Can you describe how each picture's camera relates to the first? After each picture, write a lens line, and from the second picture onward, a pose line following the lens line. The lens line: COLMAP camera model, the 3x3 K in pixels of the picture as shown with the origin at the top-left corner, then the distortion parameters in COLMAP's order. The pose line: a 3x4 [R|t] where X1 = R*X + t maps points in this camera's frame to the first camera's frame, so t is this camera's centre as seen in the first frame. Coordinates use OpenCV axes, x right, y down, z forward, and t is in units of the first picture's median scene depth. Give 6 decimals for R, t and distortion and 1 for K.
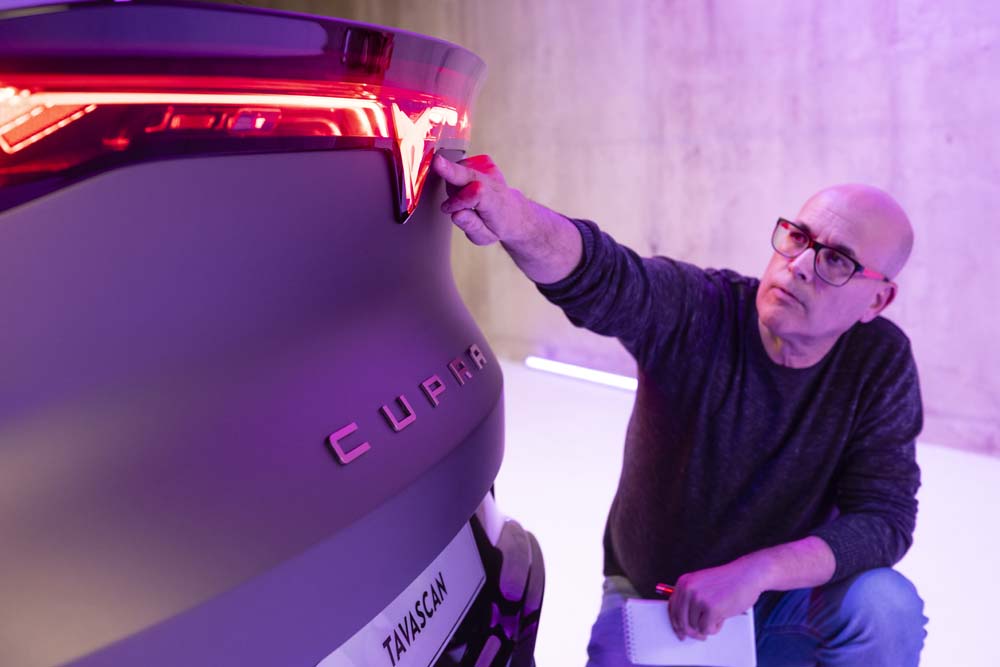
lens RADIAL K [[1269.6, 0, 500.0], [0, 1269.6, 333.5], [0, 0, 1]] dist [-0.008171, 0.022573]
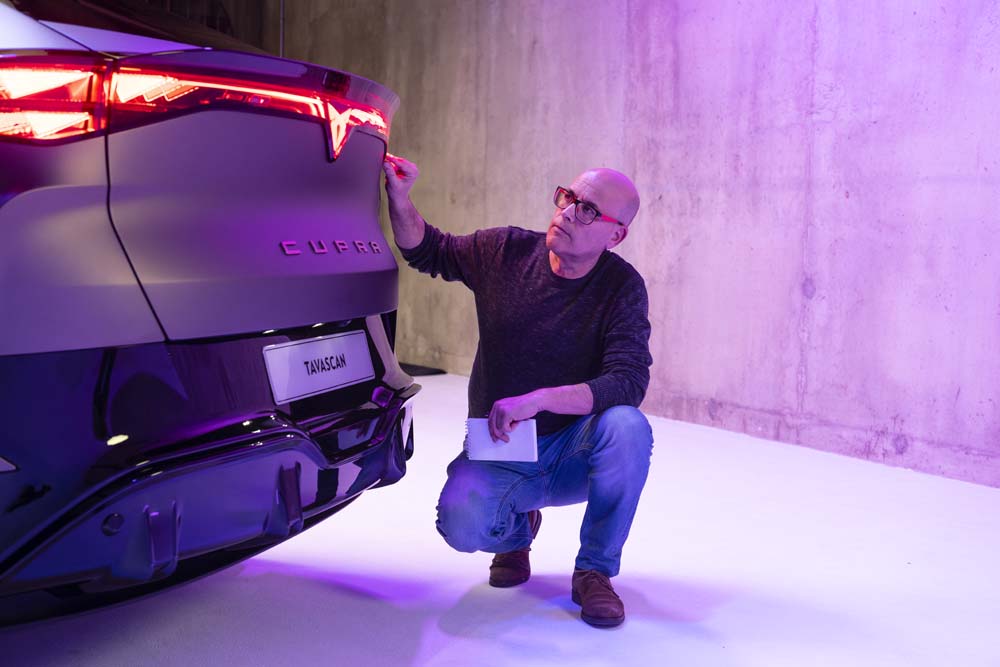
lens RADIAL K [[1445.6, 0, 500.0], [0, 1445.6, 333.5], [0, 0, 1]] dist [-0.043687, -0.020931]
pose [[0.996803, 0.067419, -0.042867, 0.279855], [-0.070222, 0.995236, -0.067637, 0.292162], [0.038103, 0.070431, 0.996789, -1.150780]]
